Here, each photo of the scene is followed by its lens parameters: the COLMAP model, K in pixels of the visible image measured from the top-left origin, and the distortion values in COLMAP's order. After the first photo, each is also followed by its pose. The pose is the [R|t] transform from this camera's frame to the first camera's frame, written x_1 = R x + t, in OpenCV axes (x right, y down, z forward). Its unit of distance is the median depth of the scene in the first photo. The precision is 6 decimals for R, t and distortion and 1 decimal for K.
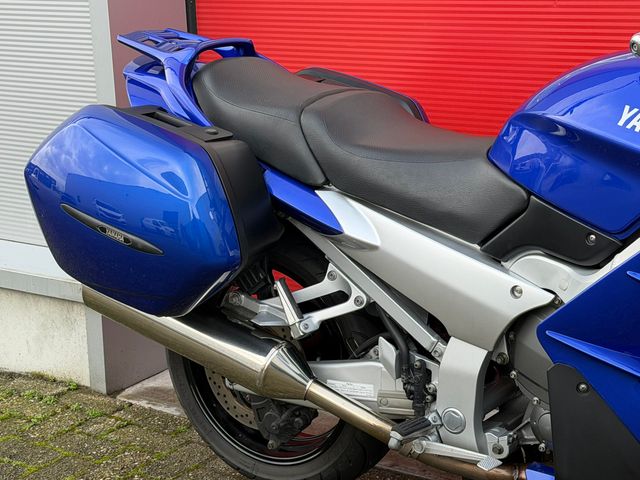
lens RADIAL K [[1335.0, 0, 320.2], [0, 1335.0, 249.7], [0, 0, 1]] dist [0.152038, 0.038657]
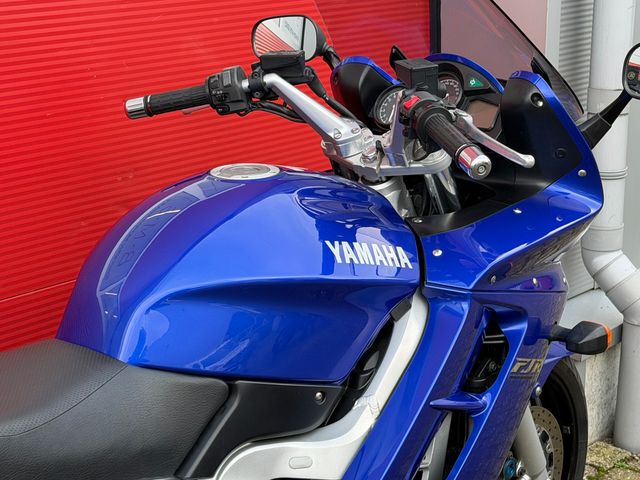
lens RADIAL K [[1335.0, 0, 320.2], [0, 1335.0, 249.7], [0, 0, 1]] dist [0.152038, 0.038657]
pose [[0.117449, -0.237031, 0.964377, -0.549249], [0.260286, 0.944496, 0.200445, -0.243808], [-0.958362, 0.227472, 0.172626, 0.739401]]
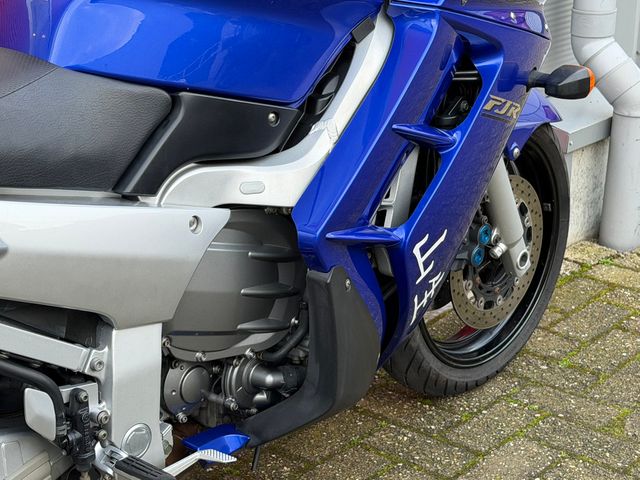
lens RADIAL K [[1335.0, 0, 320.2], [0, 1335.0, 249.7], [0, 0, 1]] dist [0.152038, 0.038657]
pose [[0.119150, -0.318011, 0.940570, -0.514771], [0.257073, 0.924896, 0.280145, -0.136919], [-0.959019, 0.208416, 0.191953, 0.745925]]
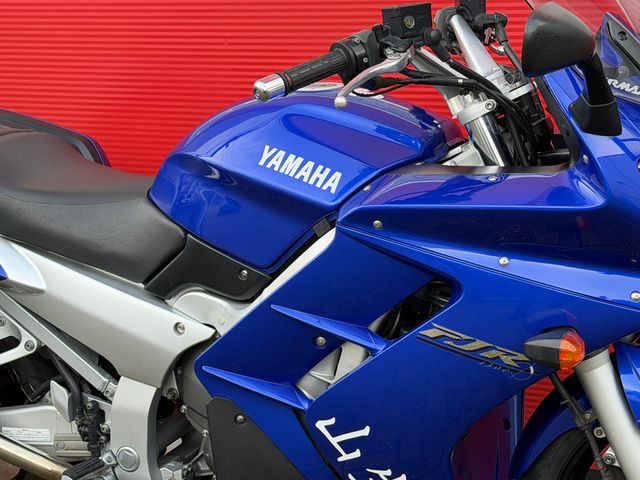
lens RADIAL K [[1335.0, 0, 320.2], [0, 1335.0, 249.7], [0, 0, 1]] dist [0.152038, 0.038657]
pose [[0.983413, -0.048863, 0.174677, 0.072268], [0.051239, 0.998645, -0.009120, -0.012811], [-0.173995, 0.017919, 0.984584, -0.021918]]
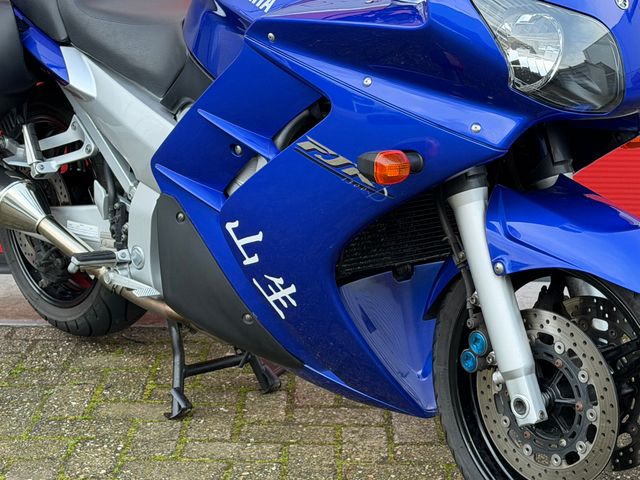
lens RADIAL K [[1459.3, 0, 320.1], [0, 1459.3, 255.9], [0, 0, 1]] dist [0.106780, 0.388502]
pose [[0.967988, 0.105222, -0.227876, 0.518744], [-0.105041, 0.994383, 0.012956, 0.093690], [0.227959, 0.011395, 0.973604, -0.148173]]
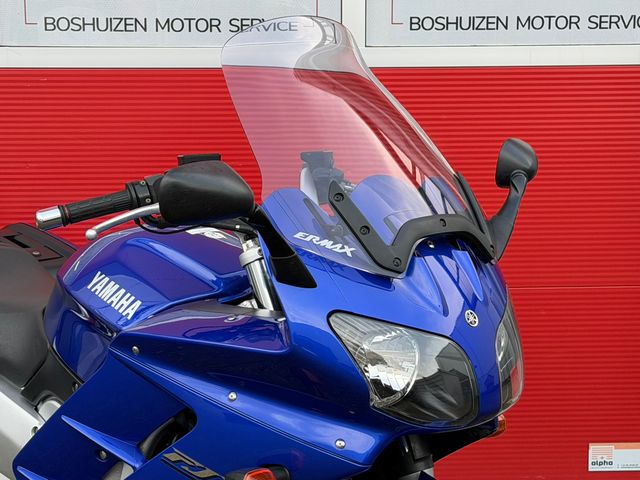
lens RADIAL K [[1459.3, 0, 320.1], [0, 1459.3, 255.9], [0, 0, 1]] dist [0.106780, 0.388502]
pose [[0.989360, 0.055496, -0.134487, 0.503685], [-0.069839, 0.992081, -0.104393, -0.002887], [0.127628, 0.112674, 0.985401, -0.177377]]
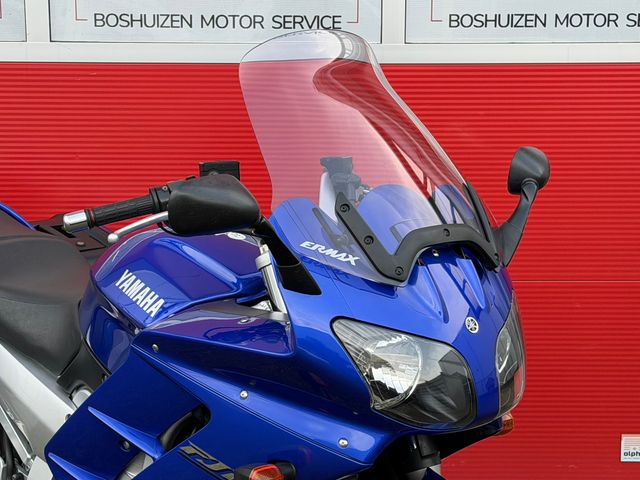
lens RADIAL K [[1459.3, 0, 320.1], [0, 1459.3, 255.9], [0, 0, 1]] dist [0.106780, 0.388502]
pose [[0.979317, 0.073231, -0.188614, 0.557280], [-0.089208, 0.992982, -0.077648, -0.028729], [0.181604, 0.092868, 0.978977, -0.216125]]
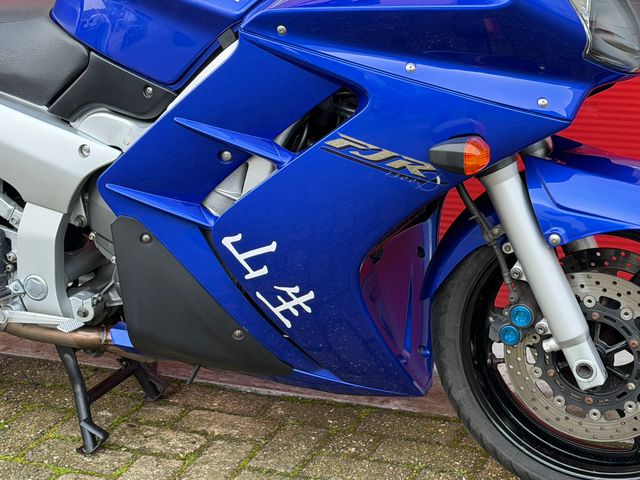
lens RADIAL K [[1335.0, 0, 320.2], [0, 1335.0, 249.7], [0, 0, 1]] dist [0.152038, 0.038657]
pose [[0.976488, -0.064057, 0.205836, 0.101227], [0.051933, 0.996612, 0.063778, 0.047029], [-0.209224, -0.051589, 0.976506, -0.009670]]
